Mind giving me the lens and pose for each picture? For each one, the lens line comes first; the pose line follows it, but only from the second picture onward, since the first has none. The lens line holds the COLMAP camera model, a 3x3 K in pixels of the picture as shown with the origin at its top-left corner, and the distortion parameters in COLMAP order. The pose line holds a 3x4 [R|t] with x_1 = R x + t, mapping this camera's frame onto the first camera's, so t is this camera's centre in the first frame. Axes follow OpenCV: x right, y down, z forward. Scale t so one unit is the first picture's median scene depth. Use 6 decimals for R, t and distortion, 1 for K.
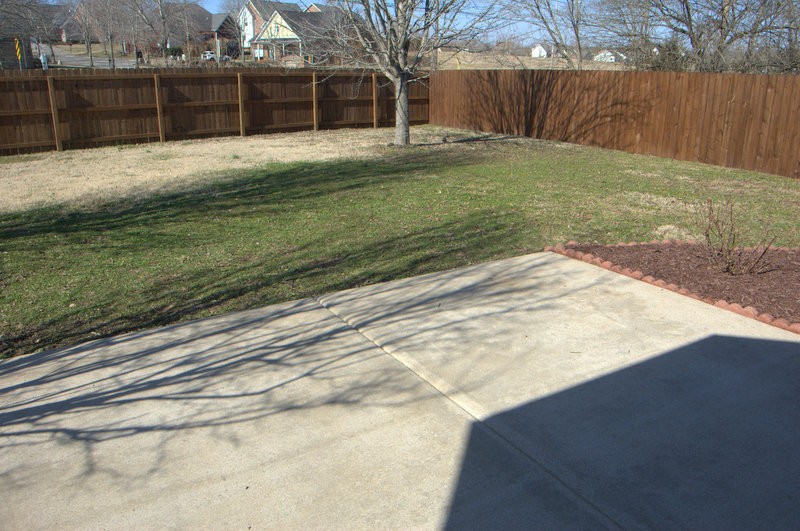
lens RADIAL K [[636.0, 0, 400.0], [0, 636.0, 265.5], [0, 0, 1]] dist [-0.082102, 0.042718]
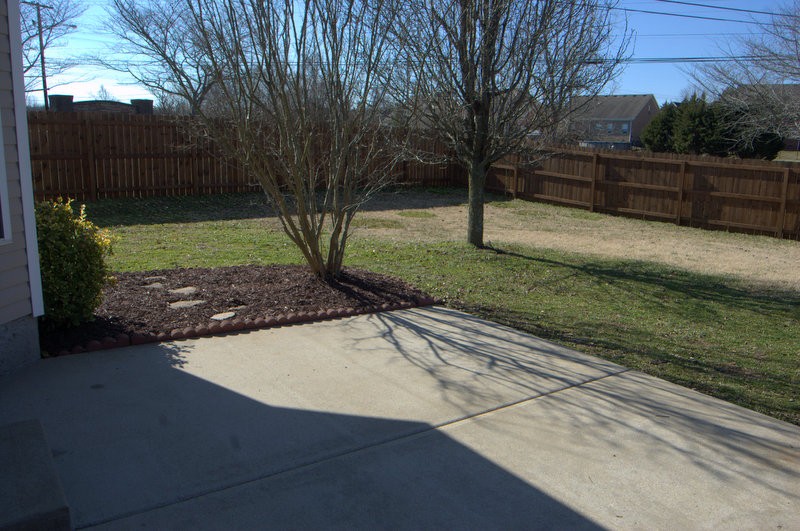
lens RADIAL K [[636.0, 0, 400.0], [0, 636.0, 265.5], [0, 0, 1]] dist [-0.082102, 0.042718]
pose [[0.069598, 0.185982, -0.980085, 1.037900], [-0.335599, 0.929568, 0.152564, -0.178234], [0.939430, 0.318298, 0.127111, 0.544163]]
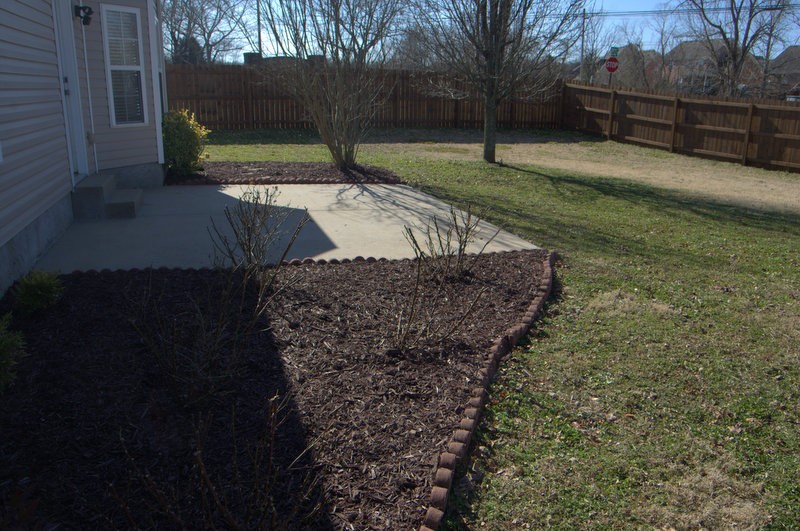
lens RADIAL K [[636.0, 0, 400.0], [0, 636.0, 265.5], [0, 0, 1]] dist [-0.082102, 0.042718]
pose [[-0.248463, 0.245104, -0.937118, 1.976556], [-0.323653, 0.890846, 0.318813, -0.397564], [0.912970, 0.382514, -0.142013, 1.395803]]
